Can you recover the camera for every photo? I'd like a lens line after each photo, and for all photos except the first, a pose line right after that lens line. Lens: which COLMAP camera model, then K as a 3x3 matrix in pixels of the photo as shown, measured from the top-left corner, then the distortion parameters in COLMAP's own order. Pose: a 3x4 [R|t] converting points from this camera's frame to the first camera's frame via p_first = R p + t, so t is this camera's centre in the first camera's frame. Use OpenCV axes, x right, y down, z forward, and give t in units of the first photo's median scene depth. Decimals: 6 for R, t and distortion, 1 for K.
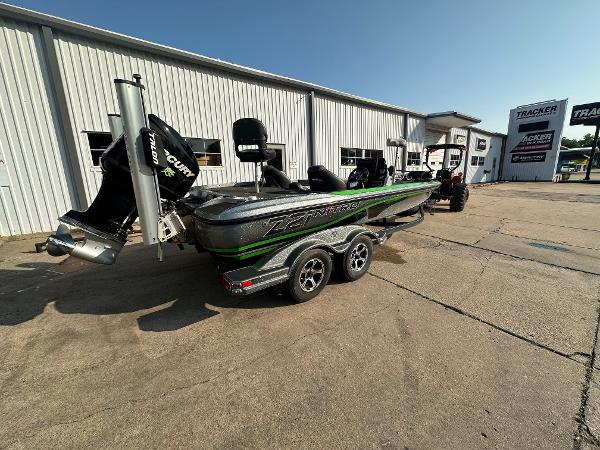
lens RADIAL K [[241.7, 0, 300.0], [0, 241.7, 225.0], [0, 0, 1]] dist [-0.000119, 0.000105]
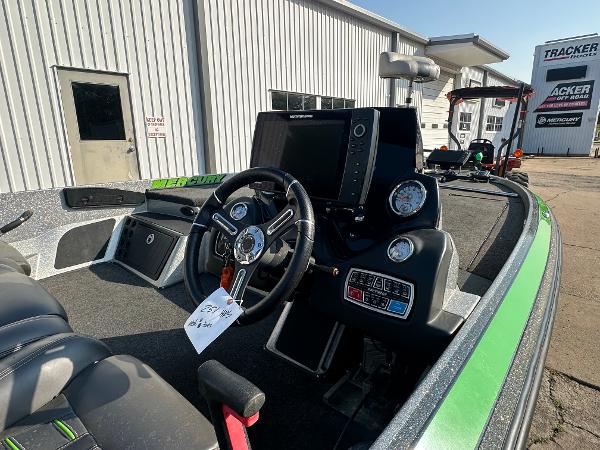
lens RADIAL K [[357.8, 0, 300.0], [0, 357.8, 225.0], [0, 0, 1]] dist [-0.000706, -0.000410]
pose [[0.982087, -0.032249, 0.185650, 0.065539], [0.026303, 0.999062, 0.034399, -0.061379], [-0.186585, -0.028900, 0.982014, 0.227188]]
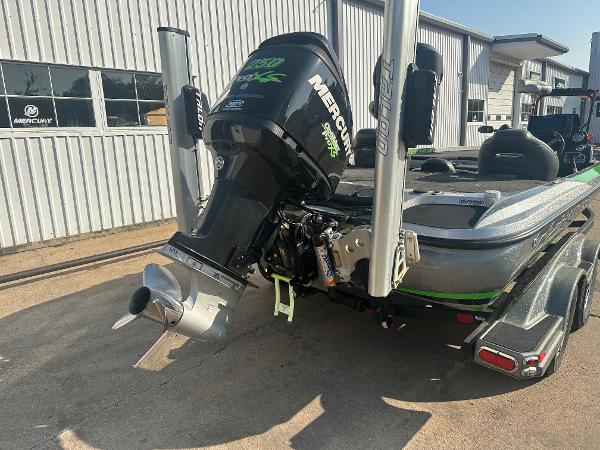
lens RADIAL K [[424.1, 0, 302.8], [0, 424.1, 222.1], [0, 0, 1]] dist [0.013195, 0.000005]
pose [[0.985395, -0.041521, 0.165146, -0.144987], [0.042362, 0.999101, -0.001574, -0.012407], [-0.164932, 0.008547, 0.986268, 0.024626]]
